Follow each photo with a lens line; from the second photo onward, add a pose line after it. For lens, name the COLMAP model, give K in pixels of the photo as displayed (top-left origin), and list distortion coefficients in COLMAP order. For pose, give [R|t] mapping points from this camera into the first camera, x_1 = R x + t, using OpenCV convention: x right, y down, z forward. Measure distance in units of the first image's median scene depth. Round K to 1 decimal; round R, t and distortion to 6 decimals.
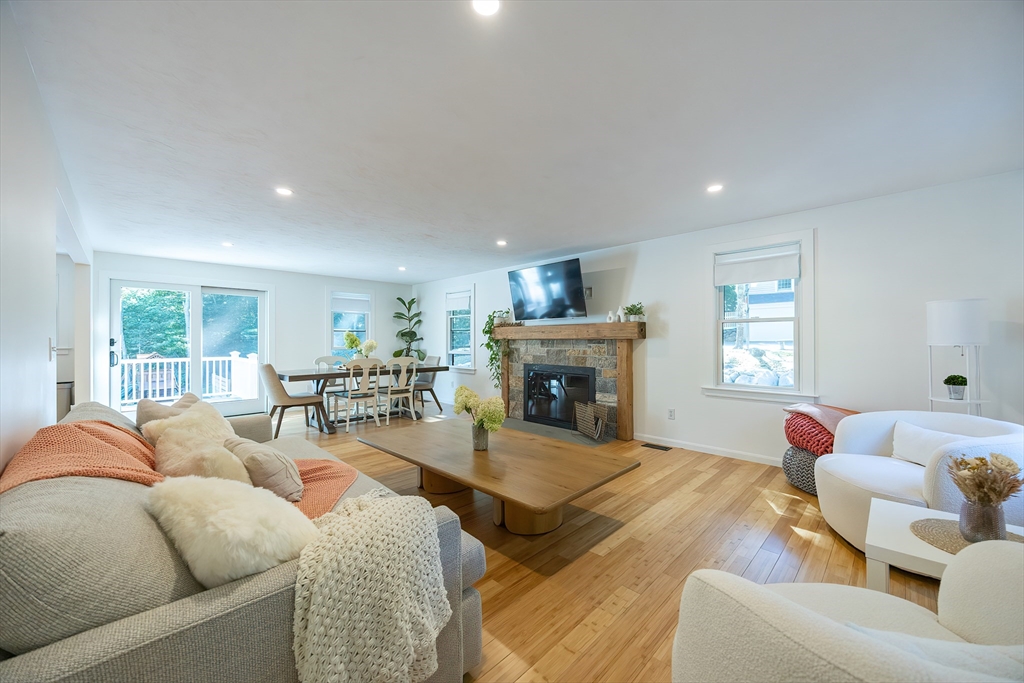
lens RADIAL K [[391.9, 0, 512.2], [0, 391.9, 339.6], [0, 0, 1]] dist [0.000275, -0.000529]
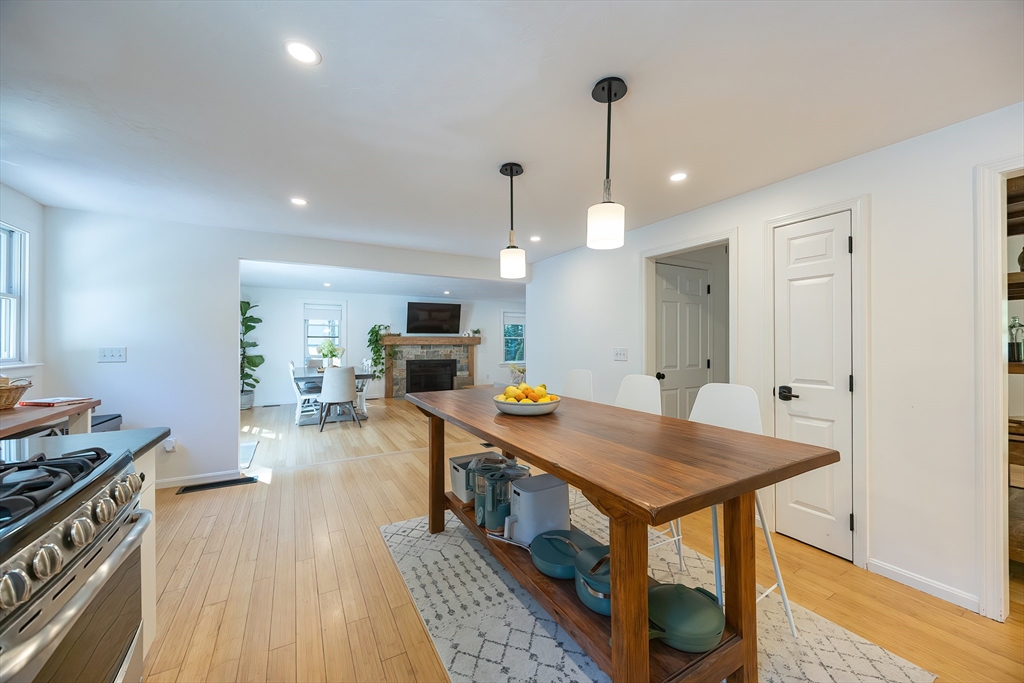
lens RADIAL K [[391.9, 0, 517.0], [0, 391.9, 340.2], [0, 0, 1]] dist [0.000275, -0.000529]
pose [[0.264905, 0.007818, 0.964243, -1.494474], [-0.000941, 0.999969, -0.007849, -0.008146], [-0.964274, 0.001171, 0.264904, 0.170550]]
